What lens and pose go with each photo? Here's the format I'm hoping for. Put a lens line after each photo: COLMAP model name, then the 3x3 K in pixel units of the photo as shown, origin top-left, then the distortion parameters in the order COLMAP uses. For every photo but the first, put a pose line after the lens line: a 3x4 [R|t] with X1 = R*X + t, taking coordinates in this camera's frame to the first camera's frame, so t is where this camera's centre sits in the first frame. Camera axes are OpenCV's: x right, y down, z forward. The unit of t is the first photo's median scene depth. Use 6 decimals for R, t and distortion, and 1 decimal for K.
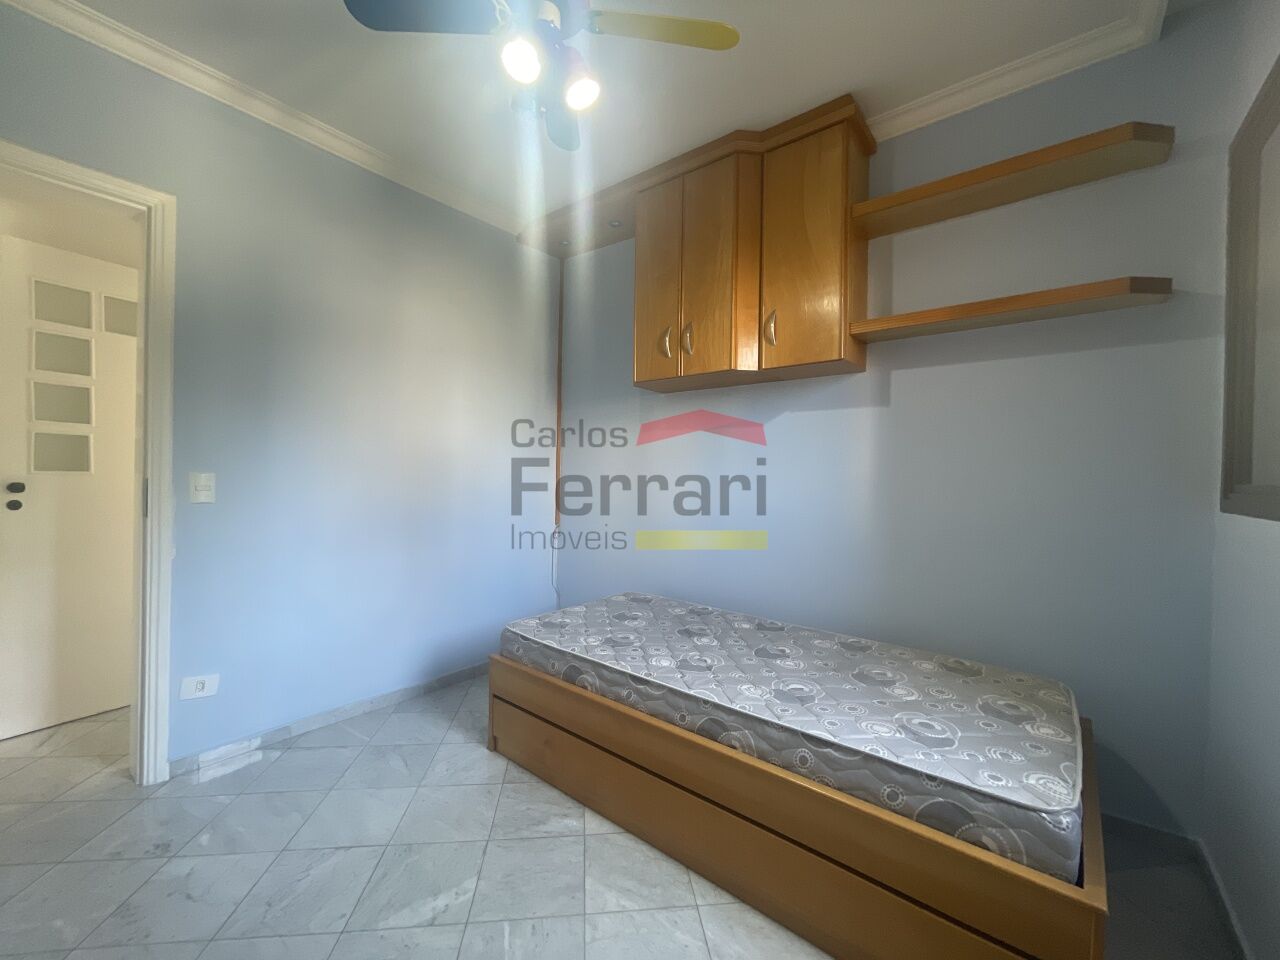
lens RADIAL K [[512.8, 0, 640.0], [0, 512.8, 480.0], [0, 0, 1]] dist [-0.000913, 0.000037]
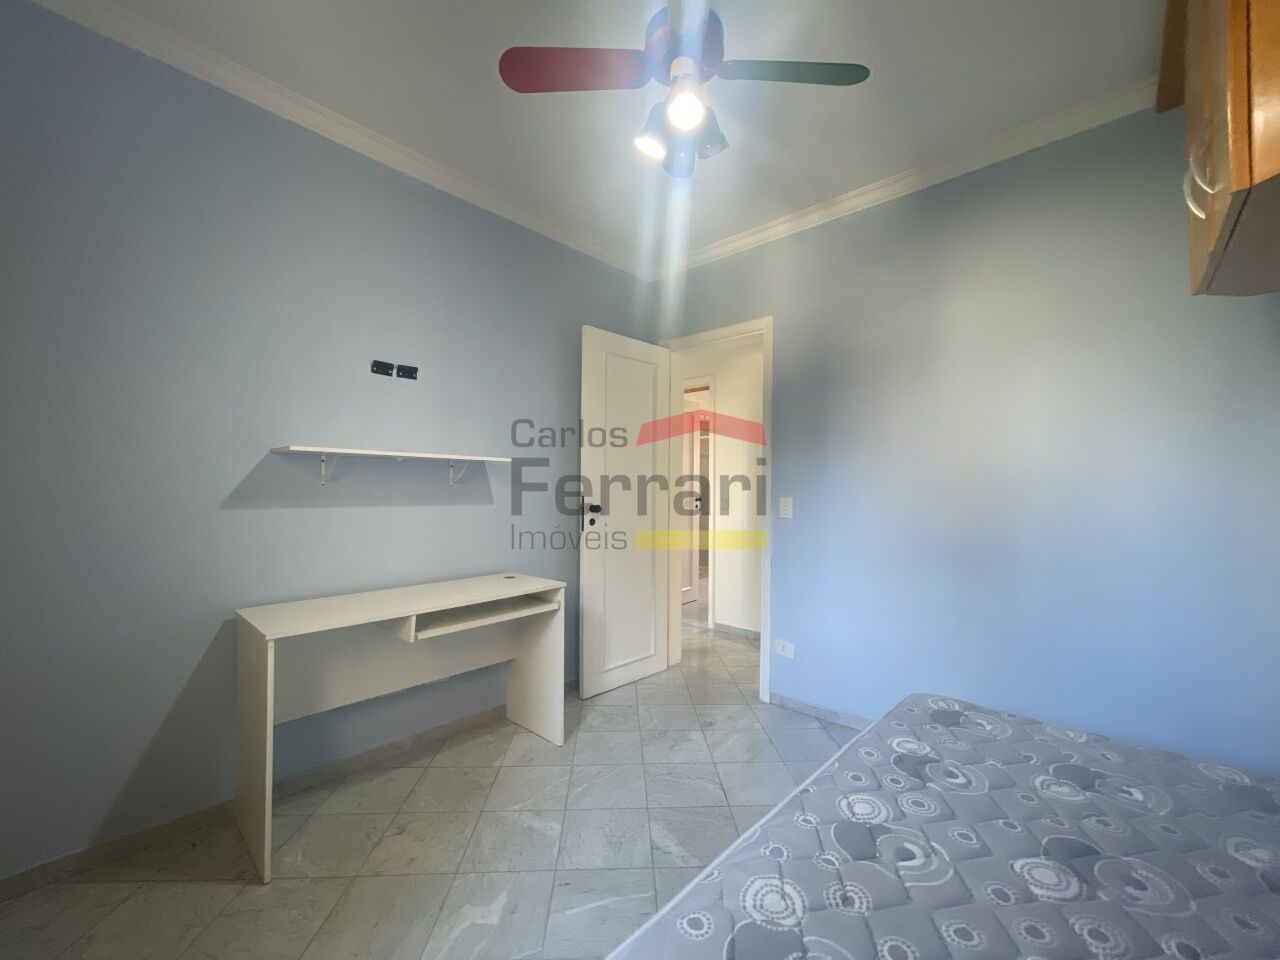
lens RADIAL K [[524.5, 0, 648.7], [0, 524.5, 482.5], [0, 0, 1]] dist [-0.001485, -0.000533]
pose [[-0.059954, -0.033950, -0.997624, 0.679541], [-0.021270, 0.999238, -0.032726, 0.000941], [0.997975, 0.019258, -0.060630, 0.772470]]
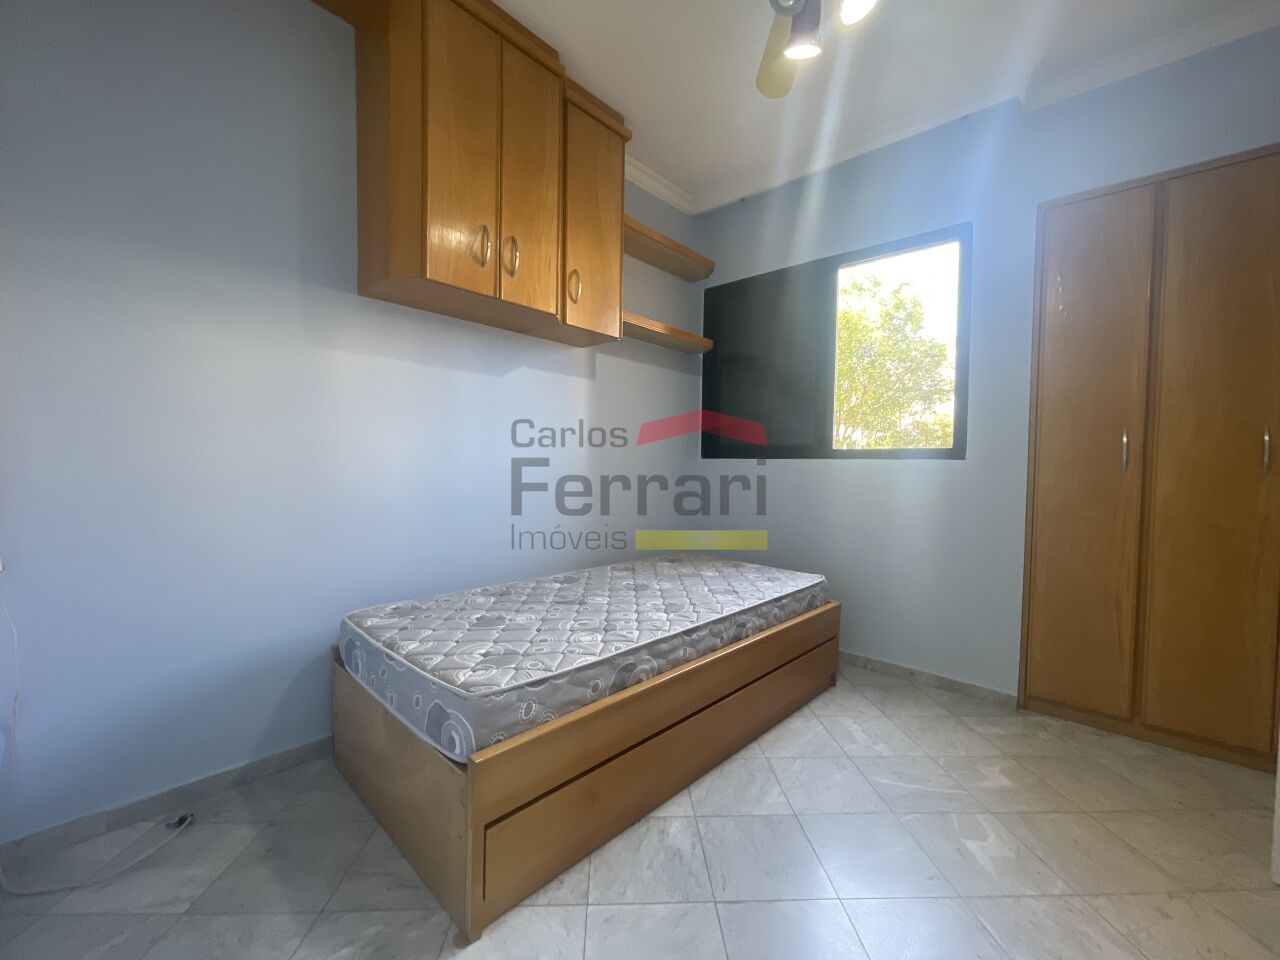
lens RADIAL K [[512.8, 0, 640.0], [0, 512.8, 480.0], [0, 0, 1]] dist [-0.000913, 0.000037]
pose [[0.075673, -0.049843, 0.995886, -0.925536], [-0.007309, 0.998695, 0.050539, 0.042490], [-0.997106, -0.011104, 0.075210, 0.958961]]
